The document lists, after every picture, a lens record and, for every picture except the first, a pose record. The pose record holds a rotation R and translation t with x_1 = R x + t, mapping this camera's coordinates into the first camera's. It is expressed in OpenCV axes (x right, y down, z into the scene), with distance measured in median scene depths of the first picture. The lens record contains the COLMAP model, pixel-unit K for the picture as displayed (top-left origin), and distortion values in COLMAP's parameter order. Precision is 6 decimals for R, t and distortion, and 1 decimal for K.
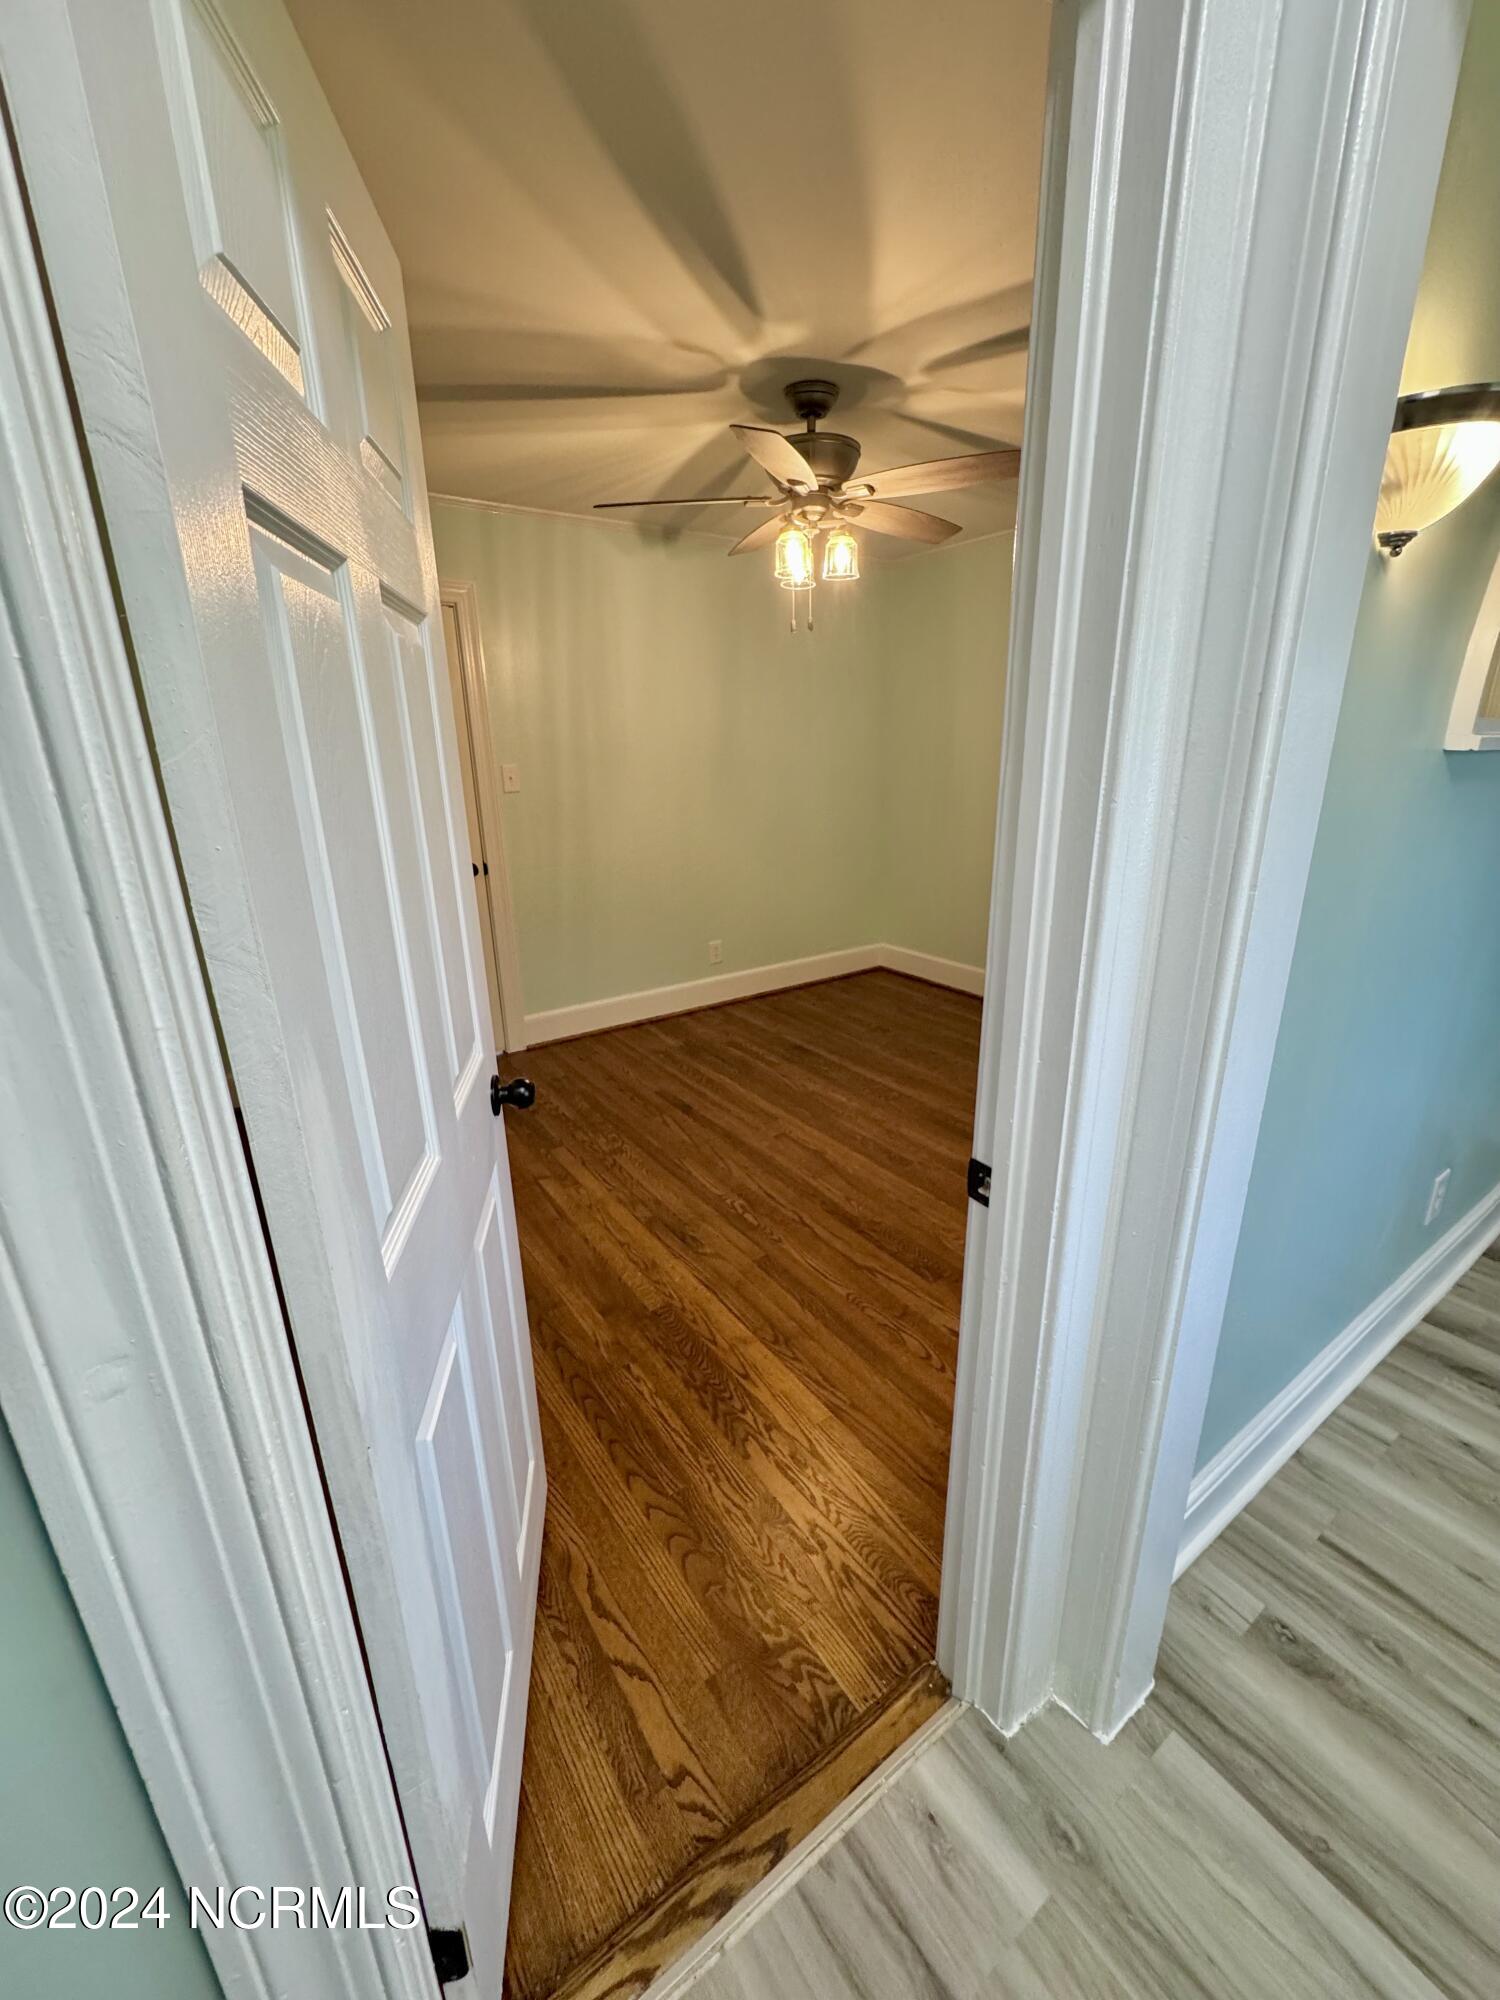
lens RADIAL K [[803.7, 0, 748.3], [0, 803.7, 992.6], [0, 0, 1]] dist [0.002198, -0.001500]
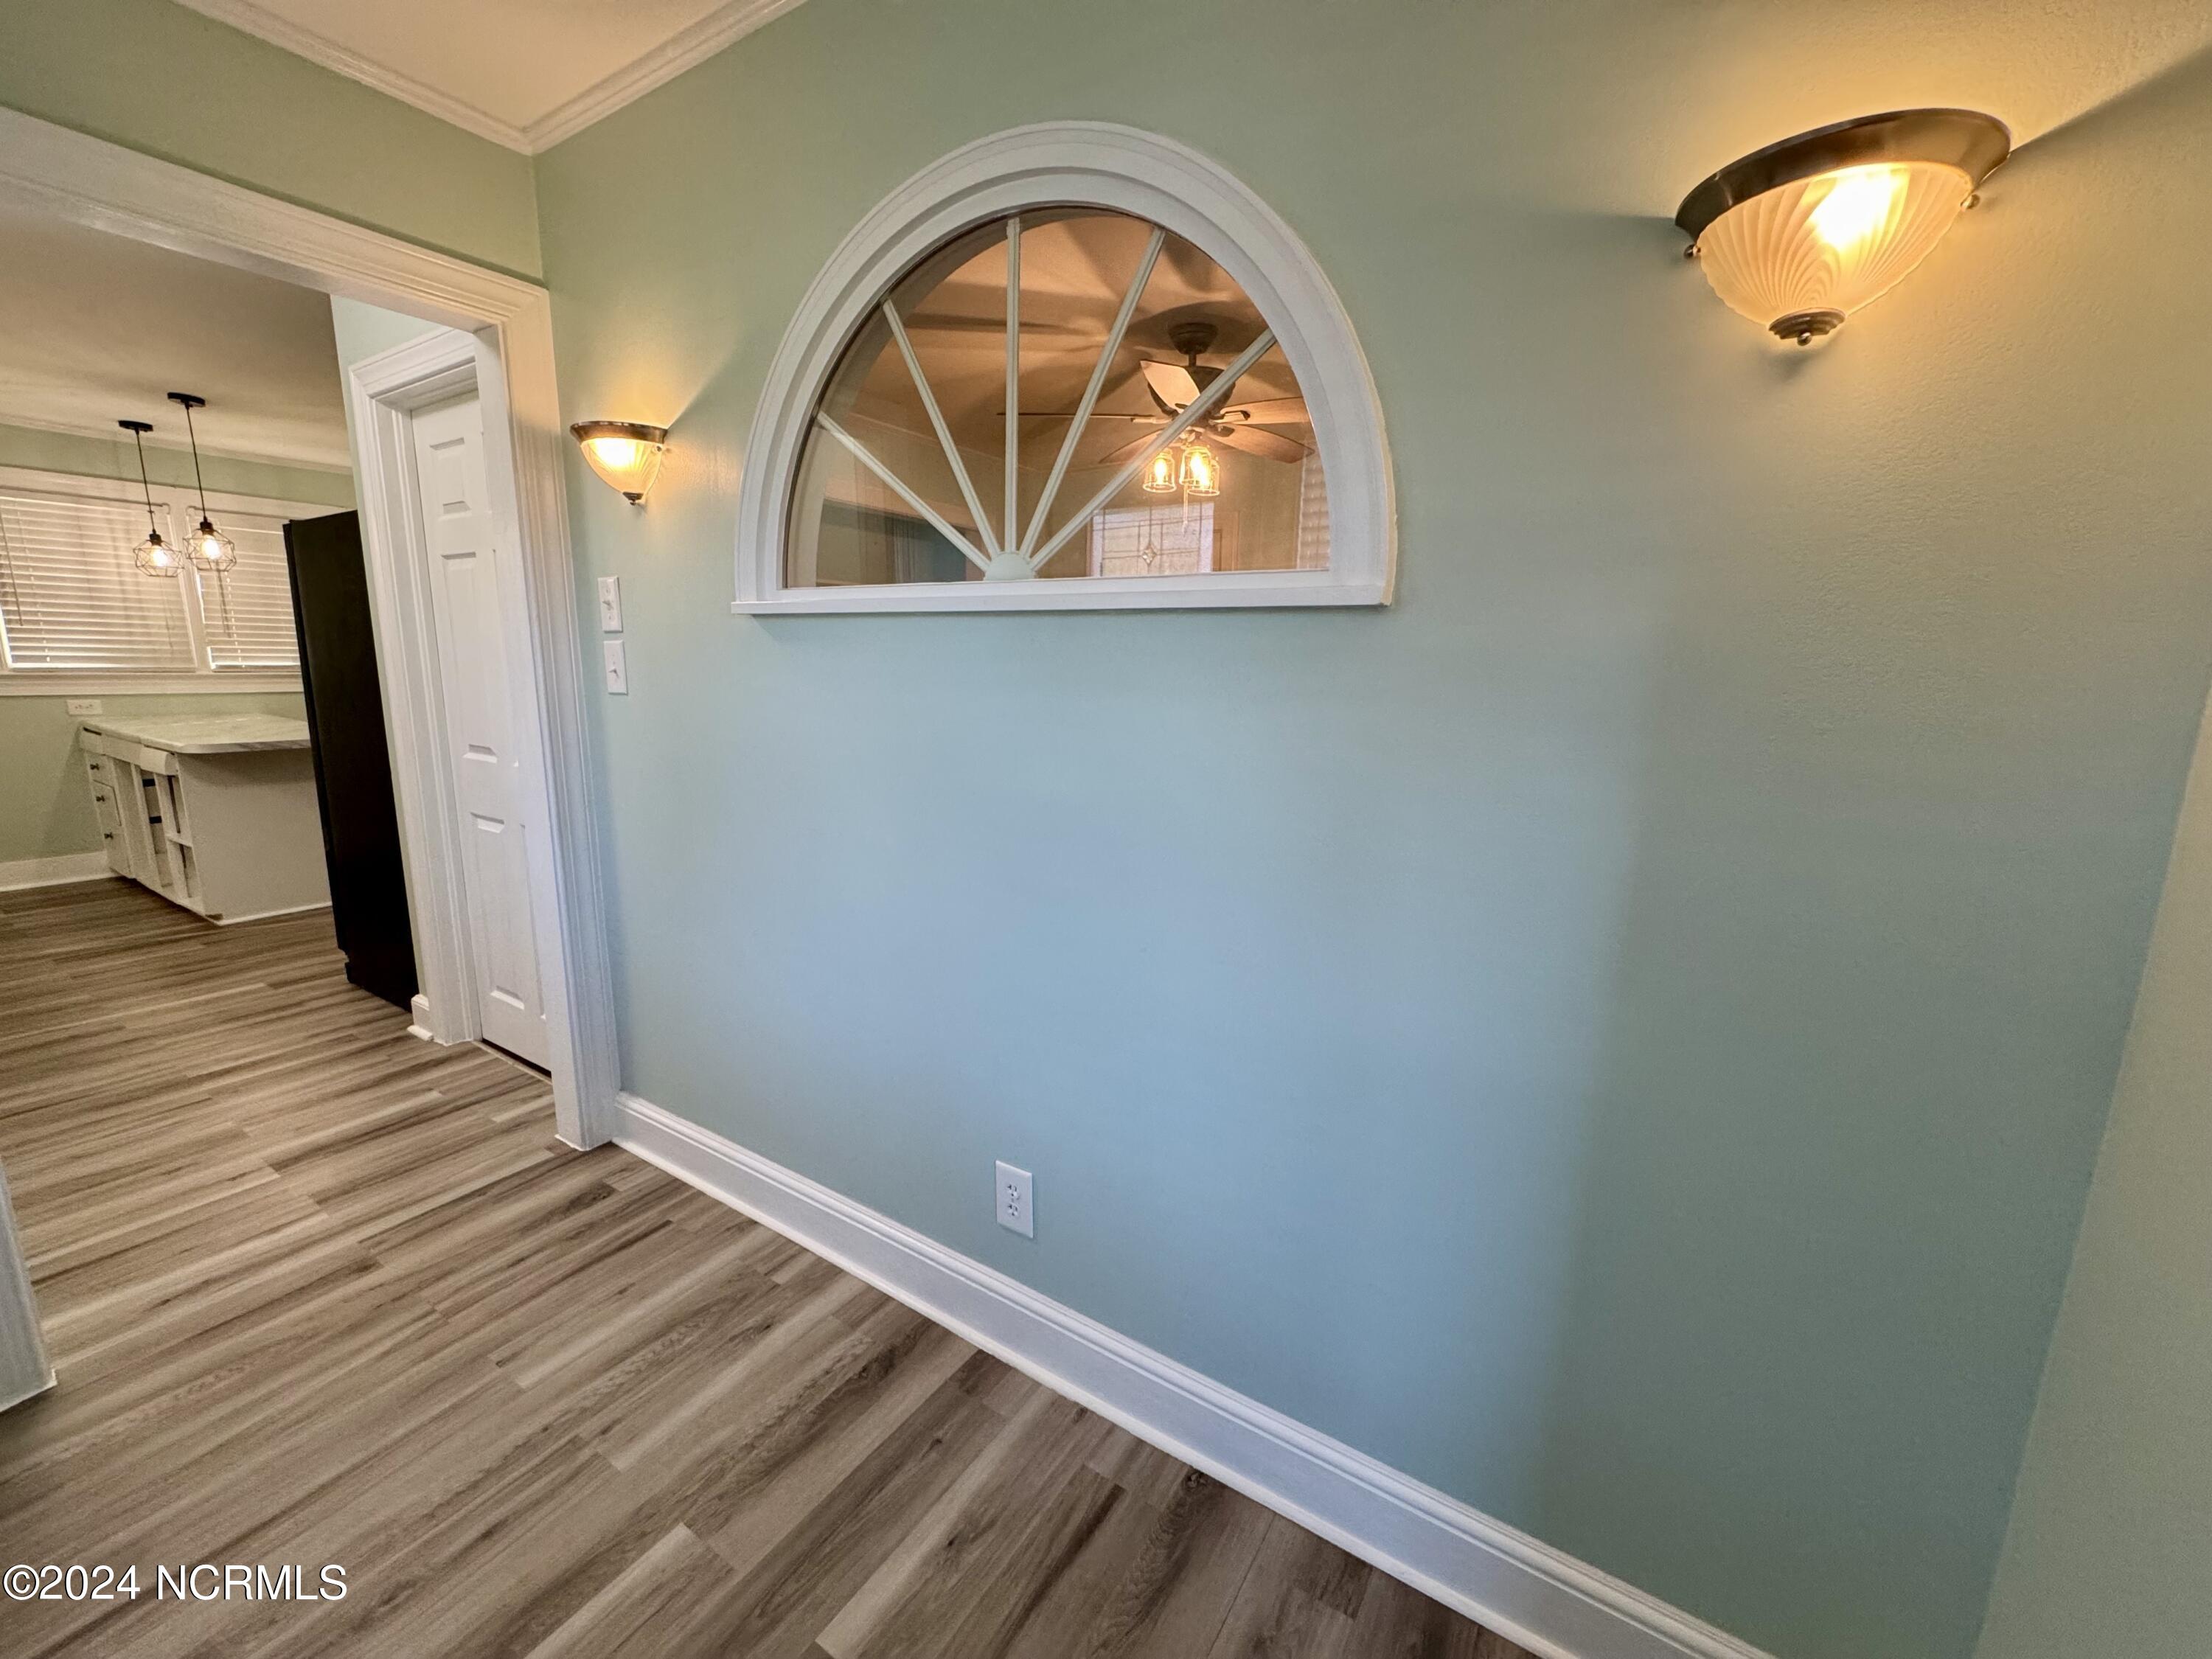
lens RADIAL K [[888.9, 0, 1105.7], [0, 888.9, 835.6], [0, 0, 1]] dist [0.002198, -0.001500]
pose [[0.381806, 0.200781, -0.902170, 1.994099], [-0.299599, 0.950298, 0.084699, -0.216230], [0.874337, 0.237951, 0.422983, 0.809104]]
